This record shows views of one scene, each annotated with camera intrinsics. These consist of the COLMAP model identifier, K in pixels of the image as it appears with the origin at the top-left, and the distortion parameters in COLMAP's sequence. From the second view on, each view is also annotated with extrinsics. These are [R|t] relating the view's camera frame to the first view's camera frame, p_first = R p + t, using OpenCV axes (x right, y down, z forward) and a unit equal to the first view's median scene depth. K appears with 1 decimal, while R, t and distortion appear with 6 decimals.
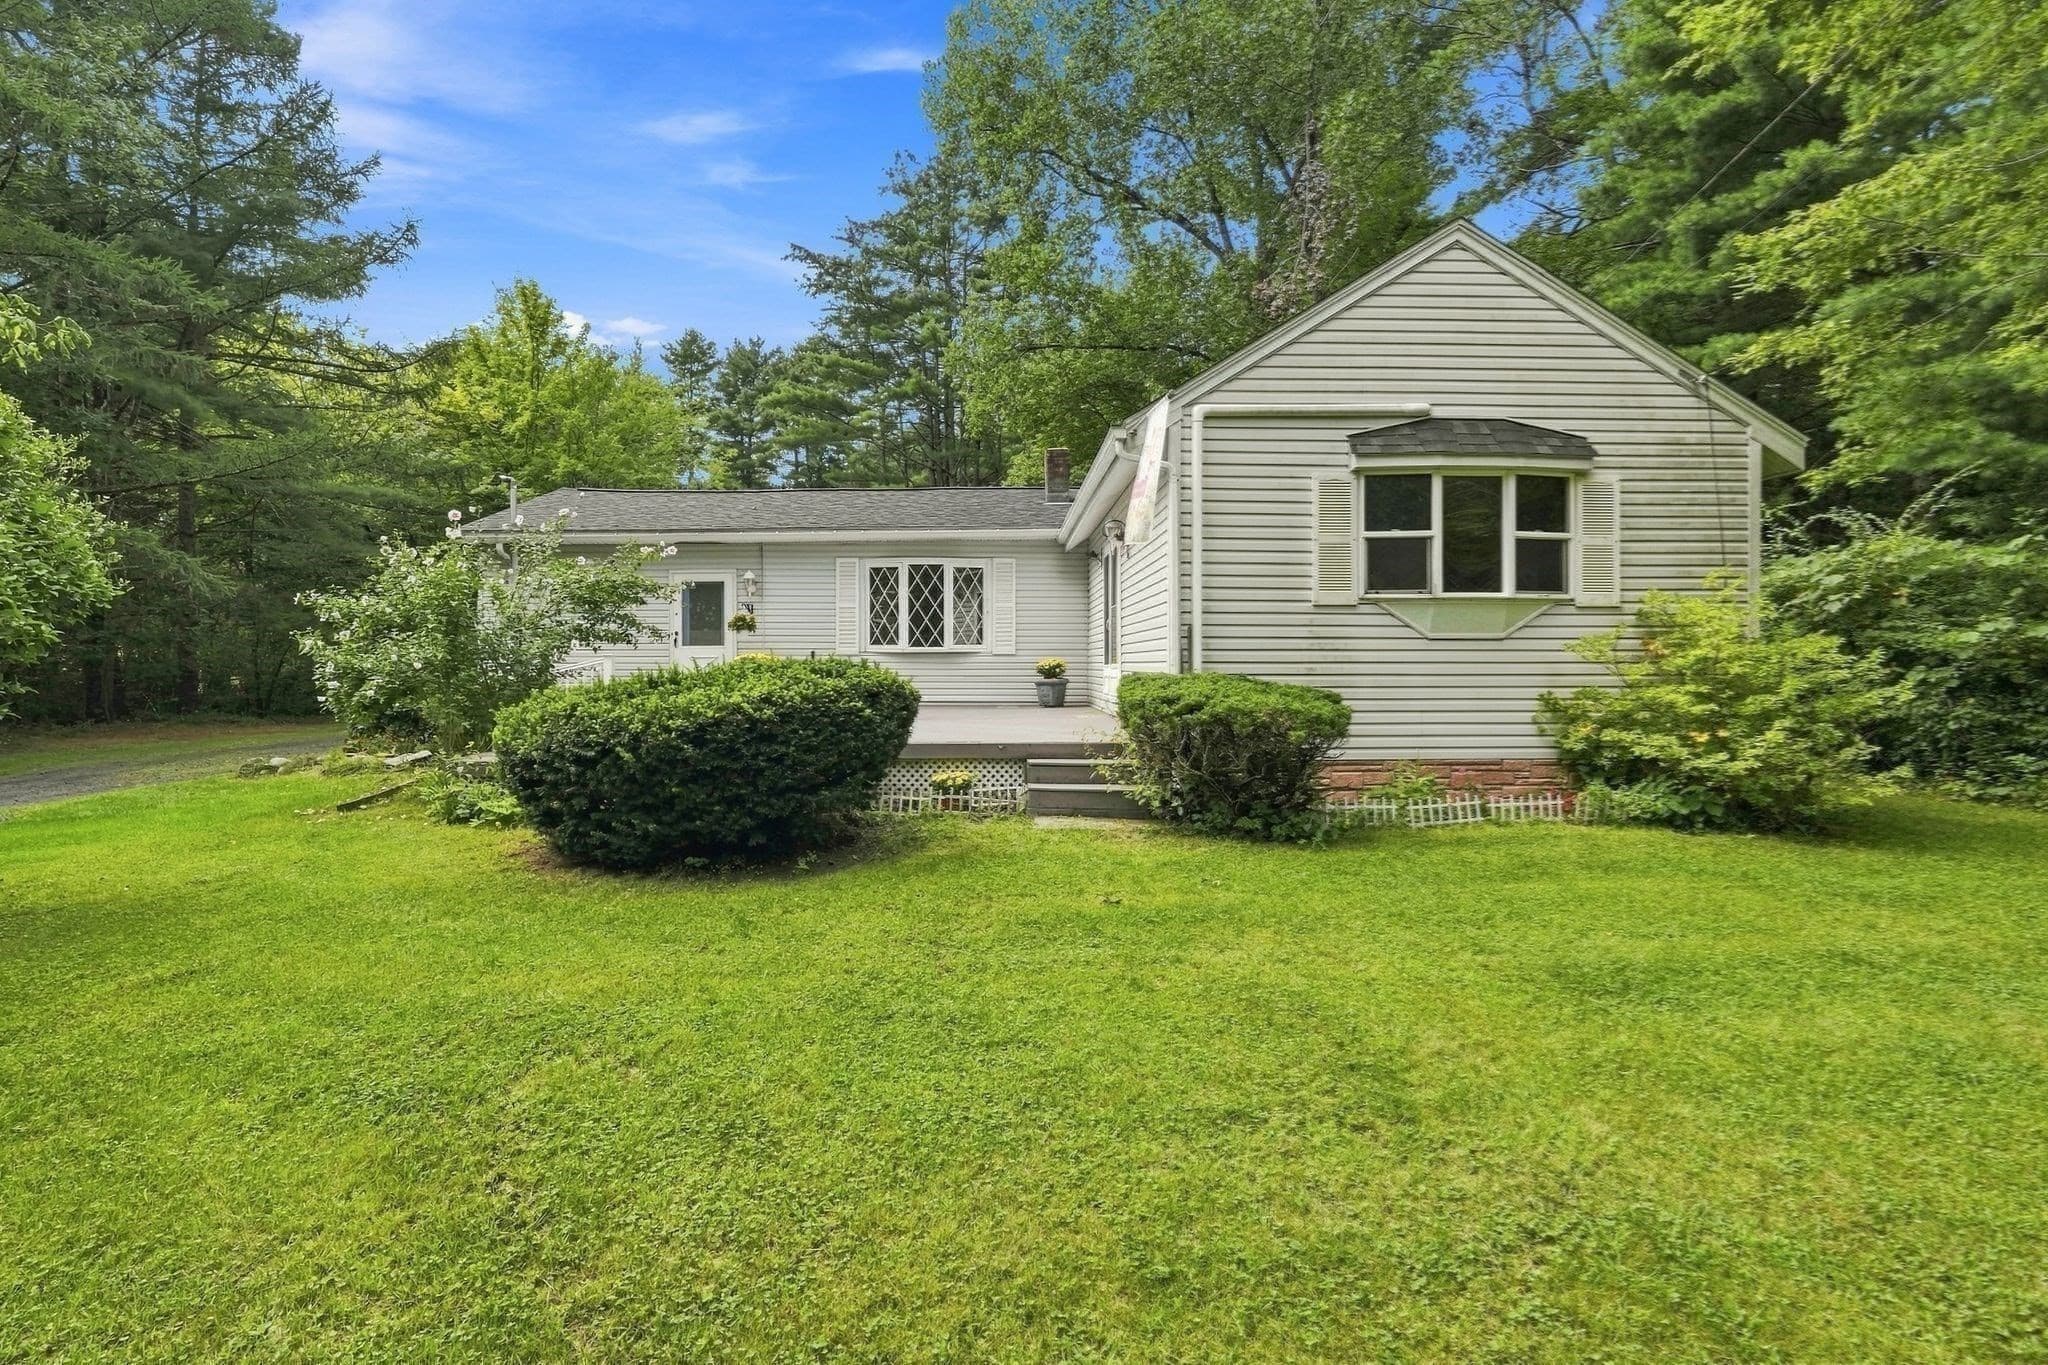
lens RADIAL K [[895.1, 0, 1024.0], [0, 895.1, 682.5], [0, 0, 1]] dist [-0.001200, 0.000020]
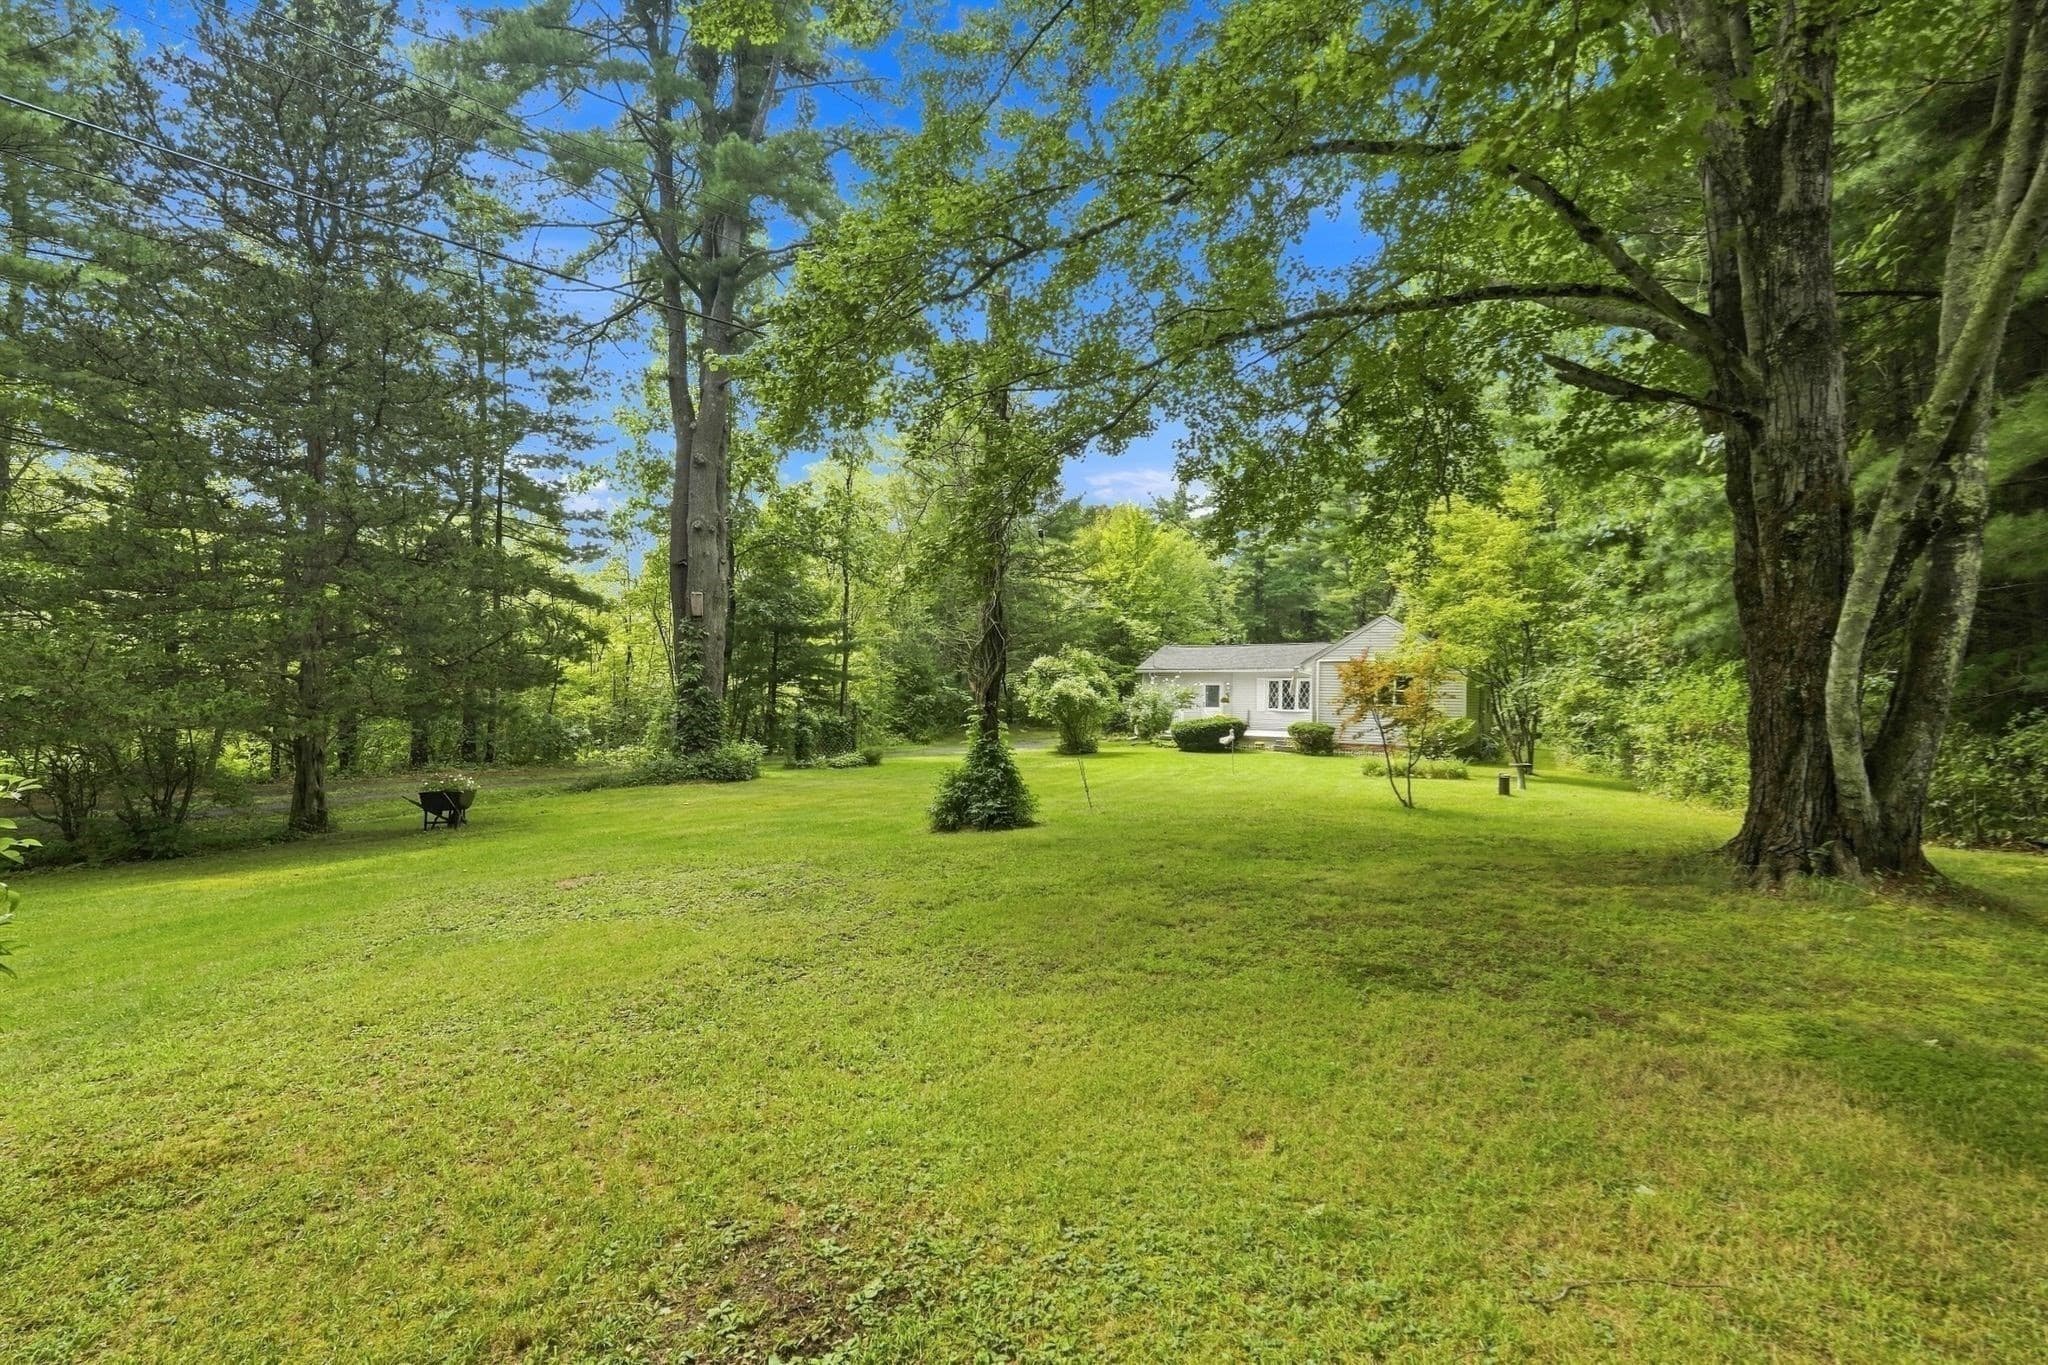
lens RADIAL K [[895.1, 0, 1024.0], [0, 895.1, 682.5], [0, 0, 1]] dist [-0.001200, 0.000020]
pose [[0.843274, 0.010291, -0.537385, 0.693401], [-0.028304, 0.999280, -0.025279, -0.029602], [0.536738, 0.036527, 0.842958, -1.798323]]
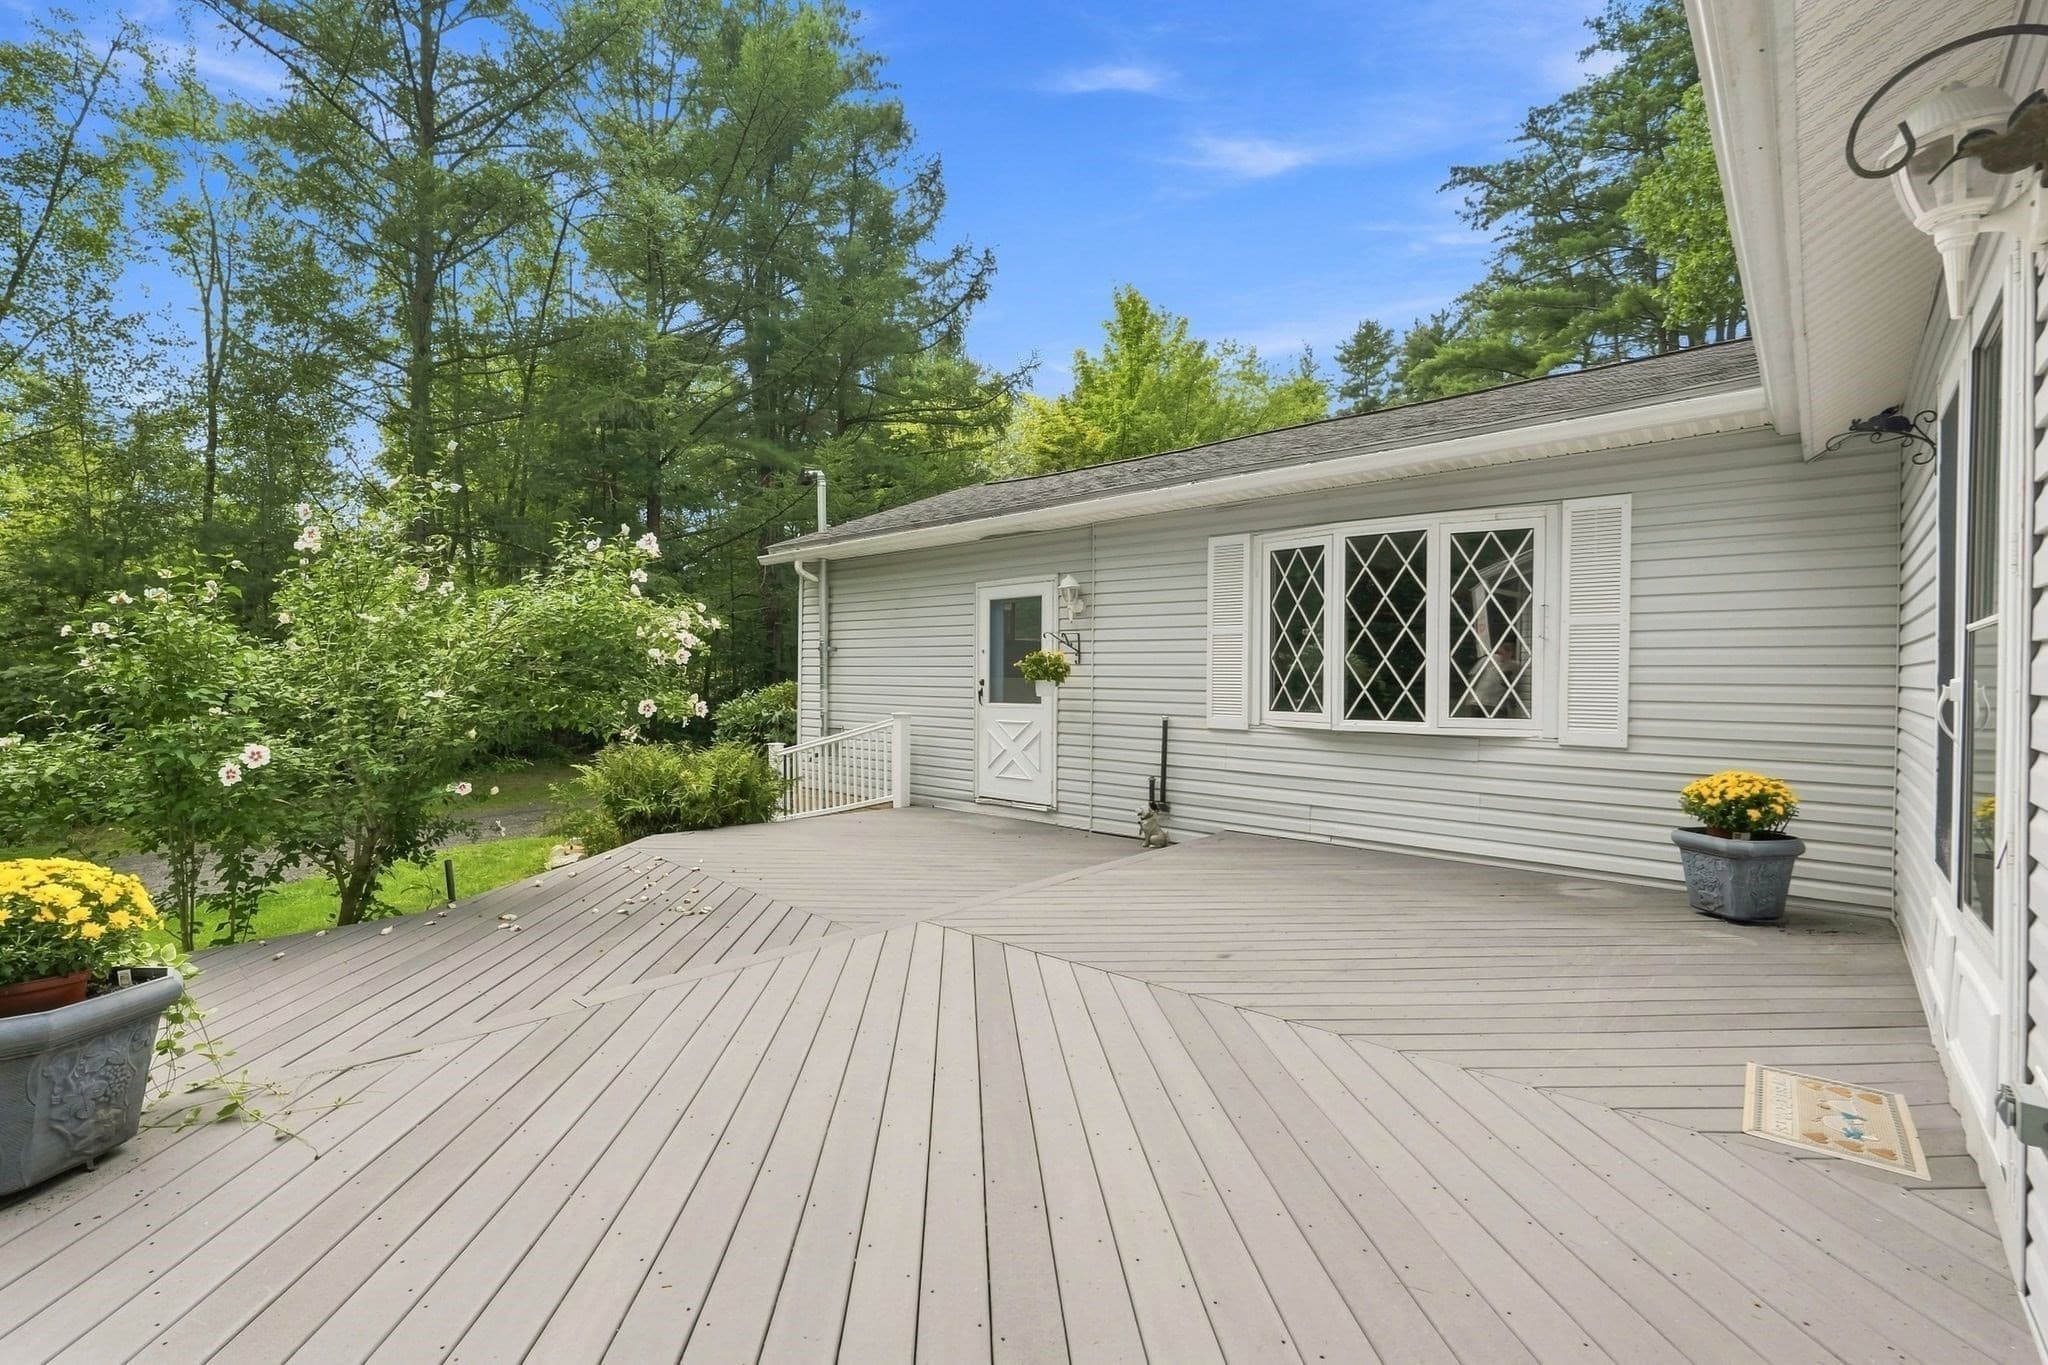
lens RADIAL K [[895.1, 0, 1024.0], [0, 895.1, 682.5], [0, 0, 1]] dist [-0.001200, 0.000020]
pose [[0.729029, 0.015529, -0.684306, 0.063015], [-0.024481, 0.999695, -0.003394, -0.052137], [0.684045, 0.019227, 0.729187, 0.552242]]
